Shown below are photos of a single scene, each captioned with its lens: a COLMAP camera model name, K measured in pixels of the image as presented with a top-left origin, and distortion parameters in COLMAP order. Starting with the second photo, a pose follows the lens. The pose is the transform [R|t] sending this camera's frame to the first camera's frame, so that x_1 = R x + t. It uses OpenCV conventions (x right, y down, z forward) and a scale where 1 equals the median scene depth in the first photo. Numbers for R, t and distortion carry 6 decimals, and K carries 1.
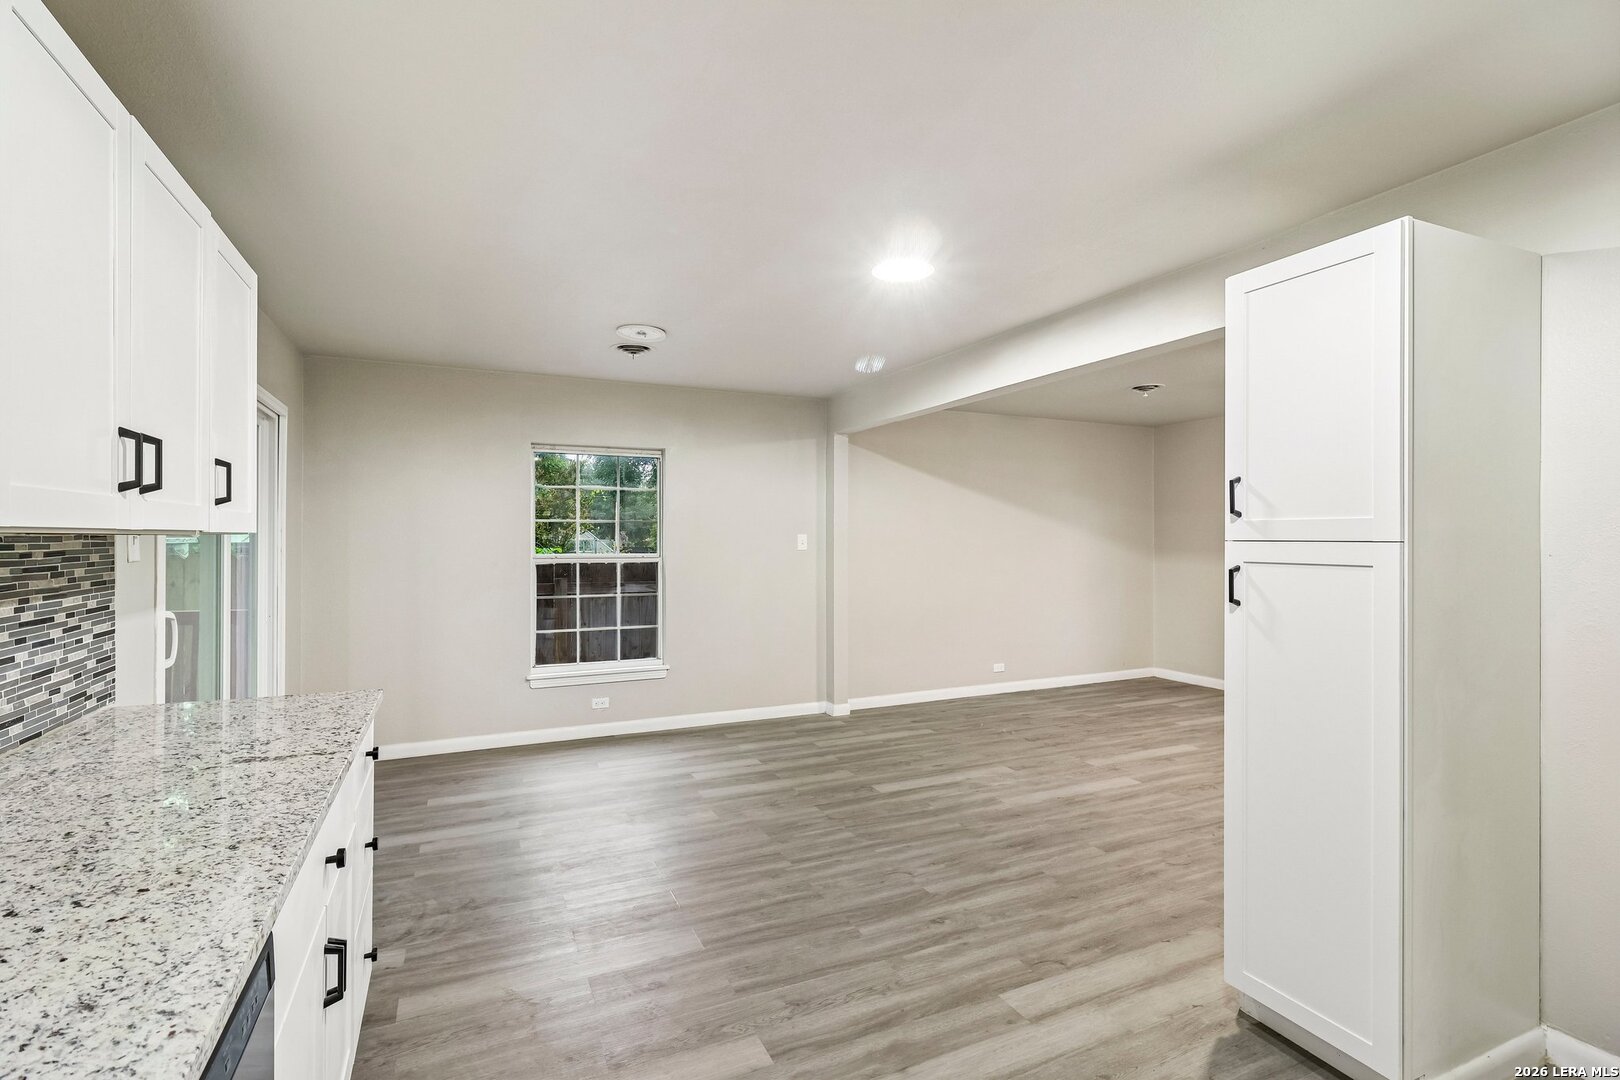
lens RADIAL K [[749.1, 0, 802.4], [0, 749.1, 536.9], [0, 0, 1]] dist [0.001510, -0.000280]
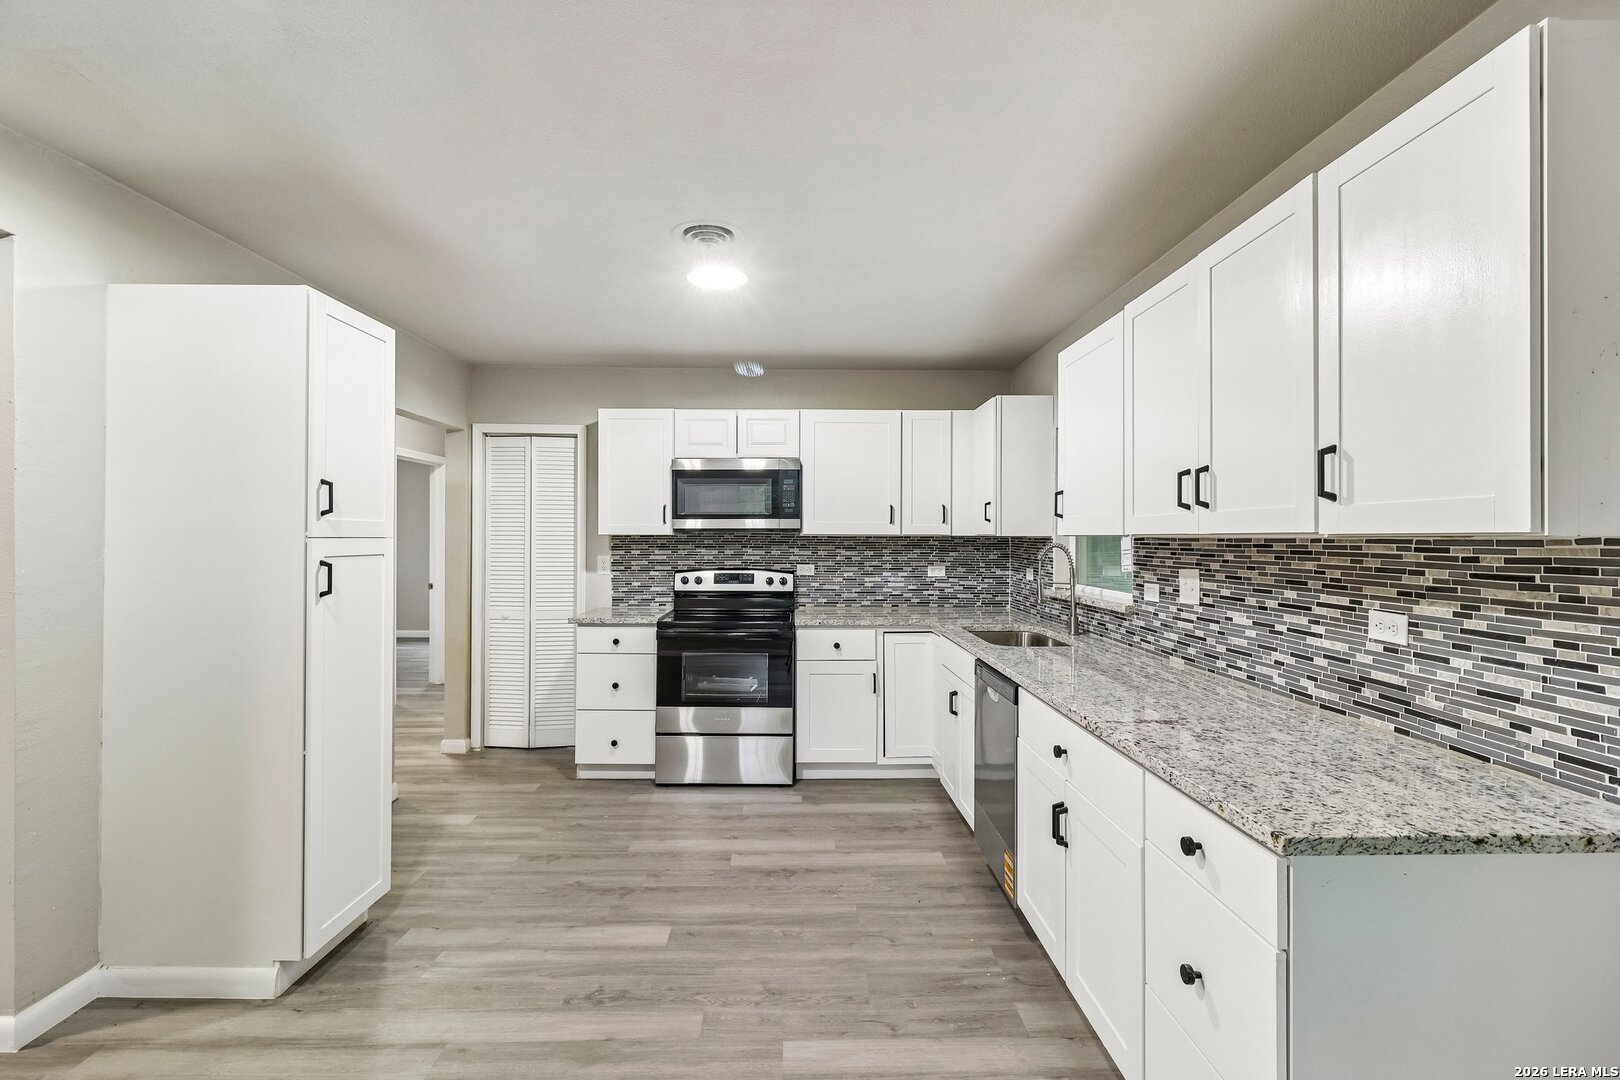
lens RADIAL K [[749.1, 0, 804.6], [0, 749.1, 533.9], [0, 0, 1]] dist [0.001510, -0.000280]
pose [[-0.916425, -0.002860, 0.400196, -0.327407], [-0.005623, 0.999968, -0.005730, 0.000894], [-0.400167, -0.007502, -0.916412, 1.128754]]
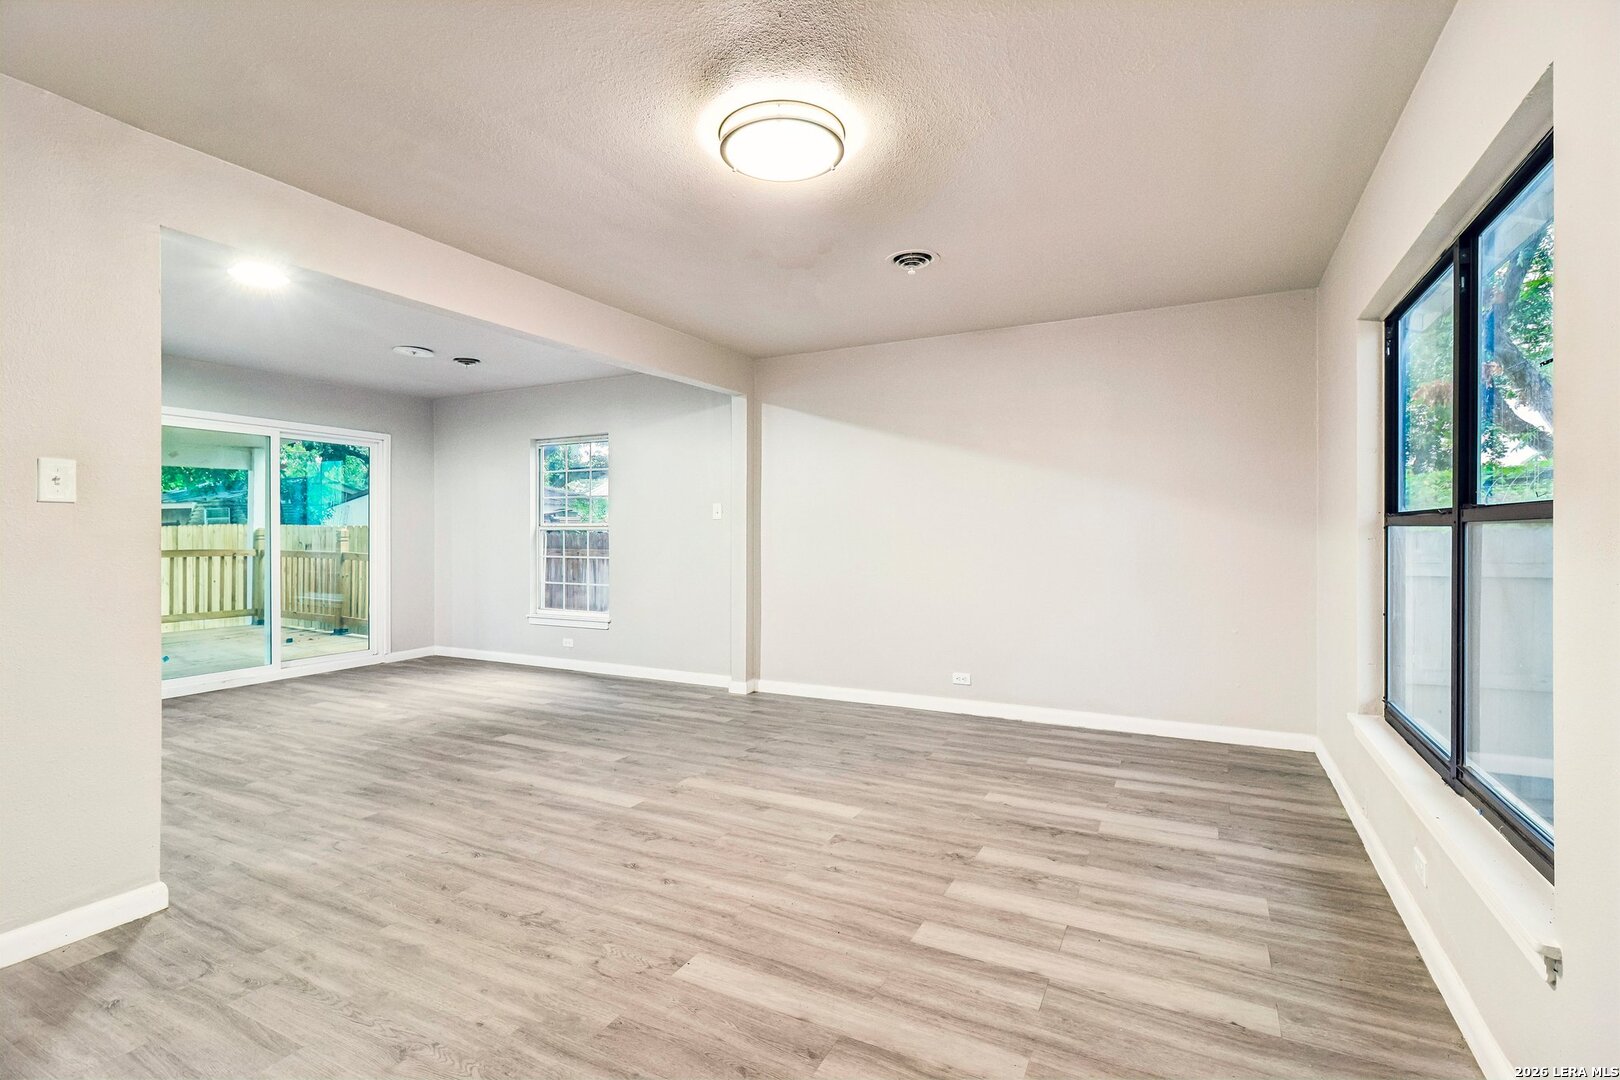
lens RADIAL K [[749.1, 0, 802.3], [0, 749.1, 528.2], [0, 0, 1]] dist [0.001510, -0.000280]
pose [[0.613559, -0.003636, -0.789641, 1.534126], [0.003717, 0.999992, -0.001717, 0.057388], [0.789640, -0.001882, 0.613567, 0.877185]]
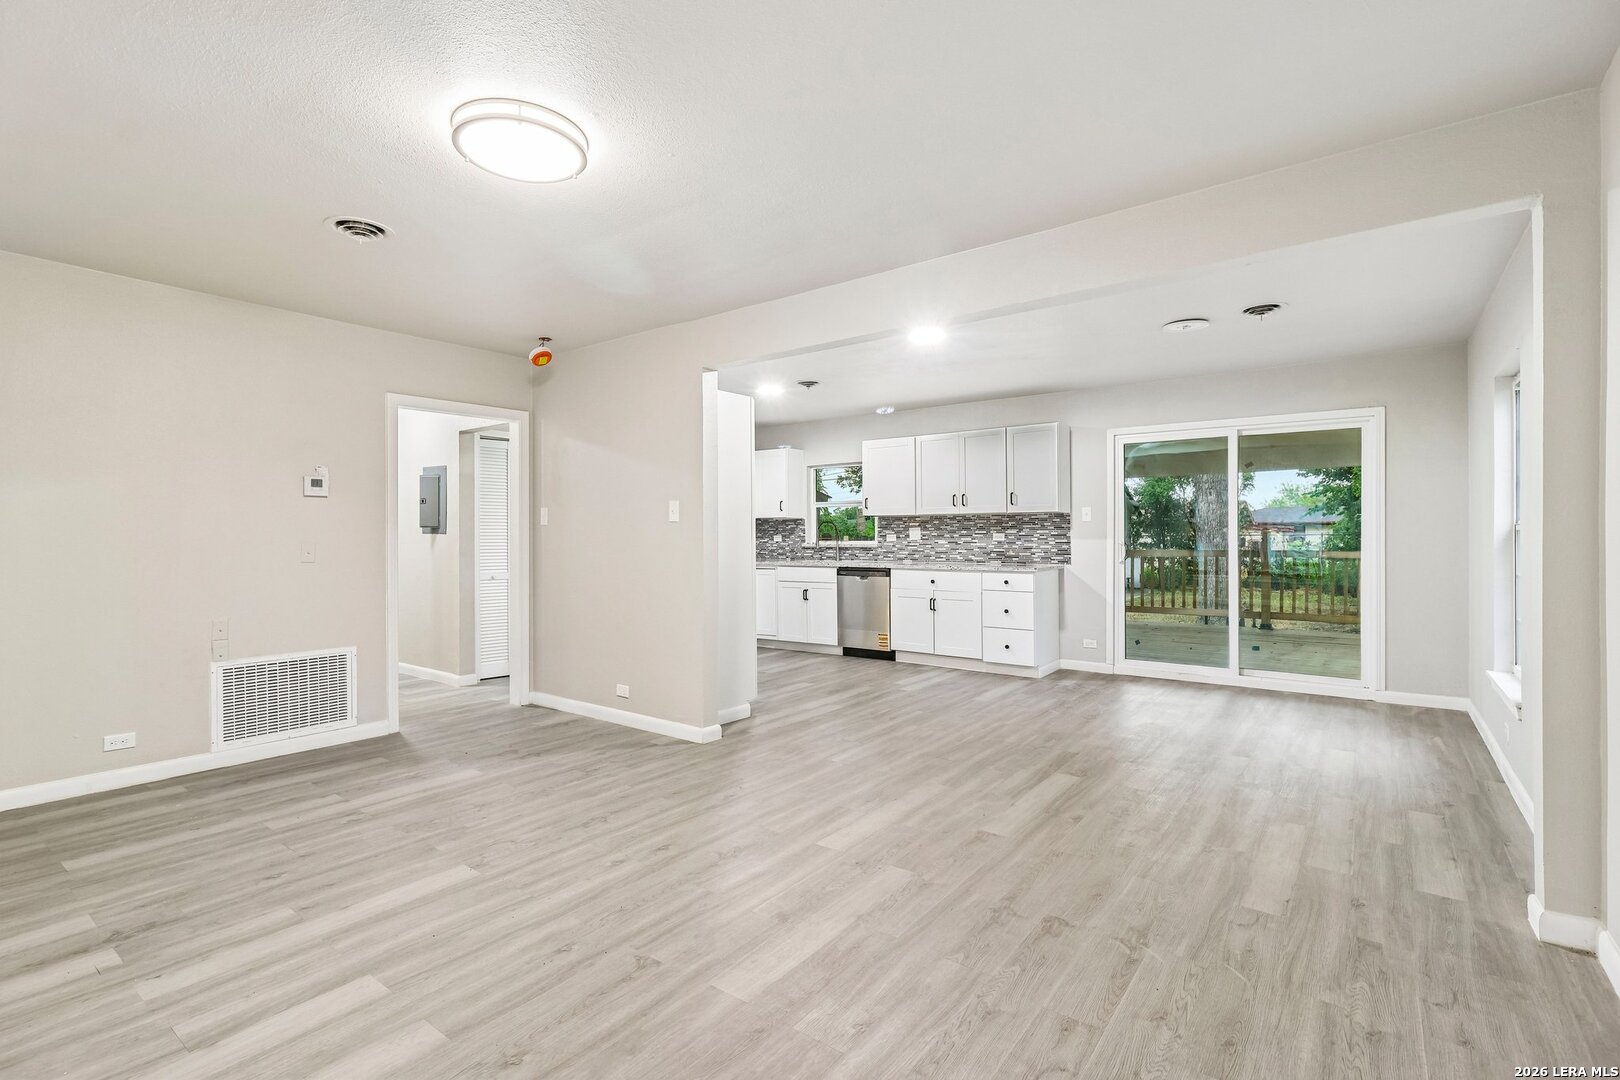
lens RADIAL K [[749.1, 0, 805.4], [0, 749.1, 529.8], [0, 0, 1]] dist [0.001510, -0.000280]
pose [[-0.880230, 0.000252, -0.474547, 1.034930], [0.005193, 0.999945, -0.009101, 0.059514], [0.474518, -0.010475, -0.880183, 2.107883]]
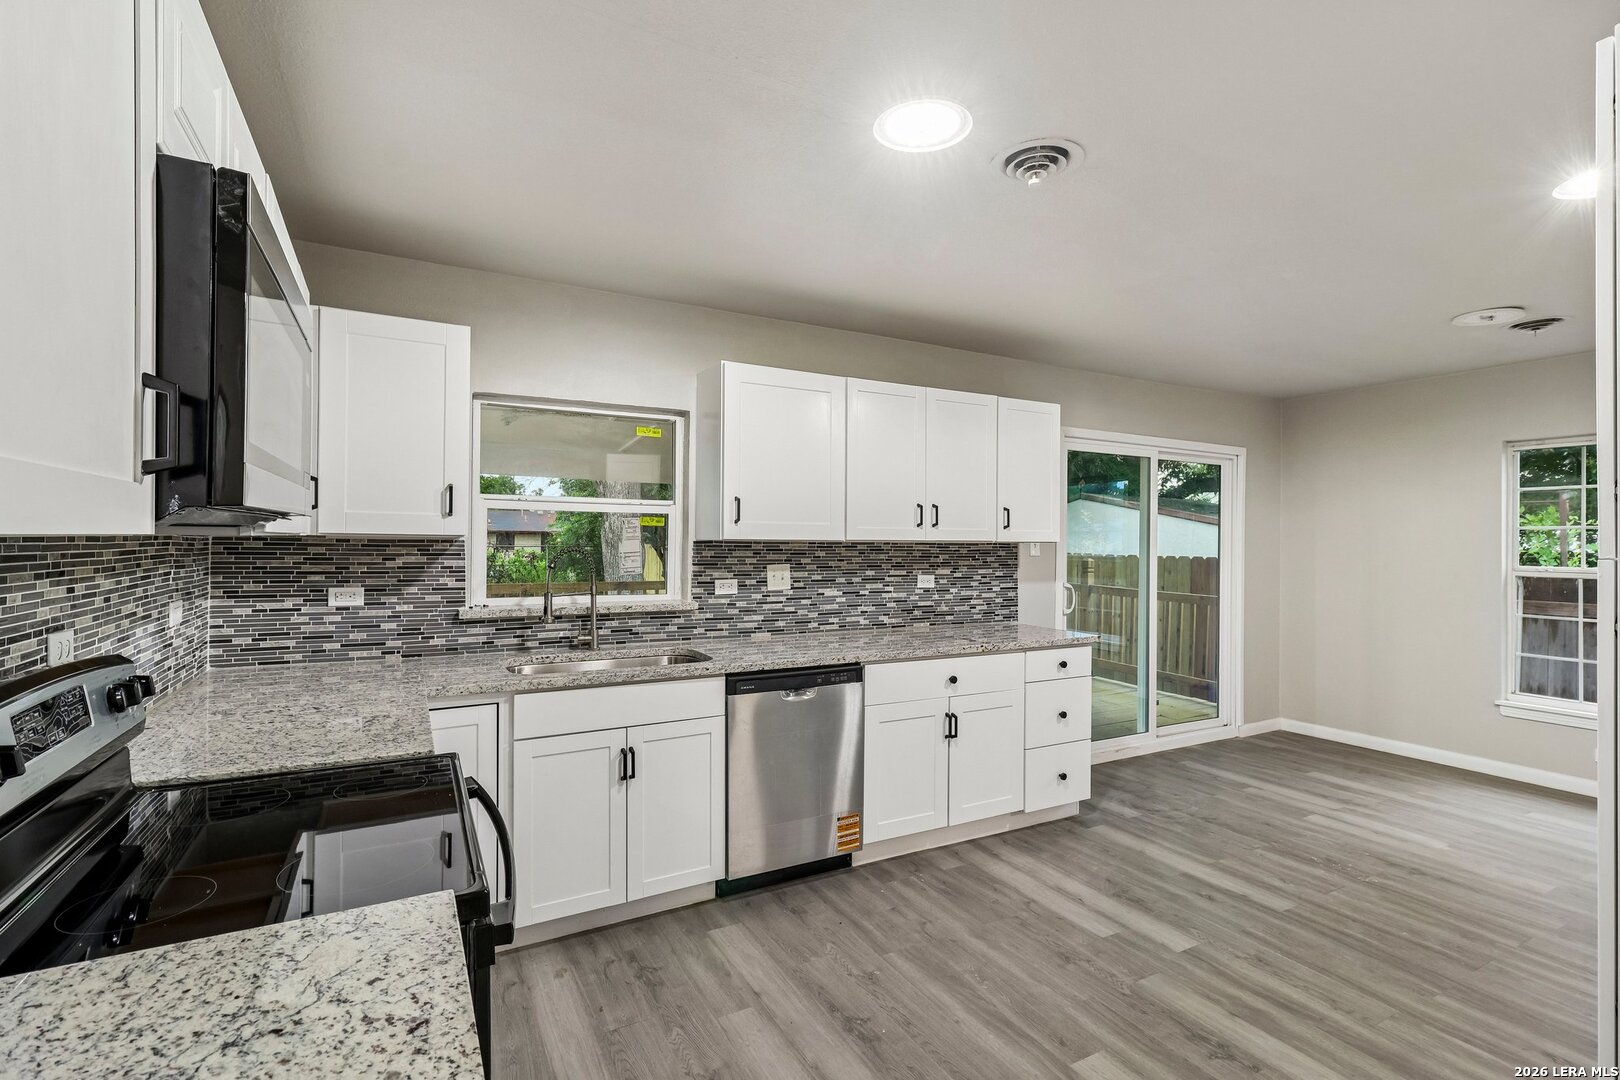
lens RADIAL K [[749.1, 0, 807.4], [0, 749.1, 532.5], [0, 0, 1]] dist [0.001510, -0.000280]
pose [[0.069167, -0.010869, -0.997546, 0.746509], [-0.006107, 0.999917, -0.011318, -0.002777], [0.997586, 0.006875, 0.069094, 0.163407]]
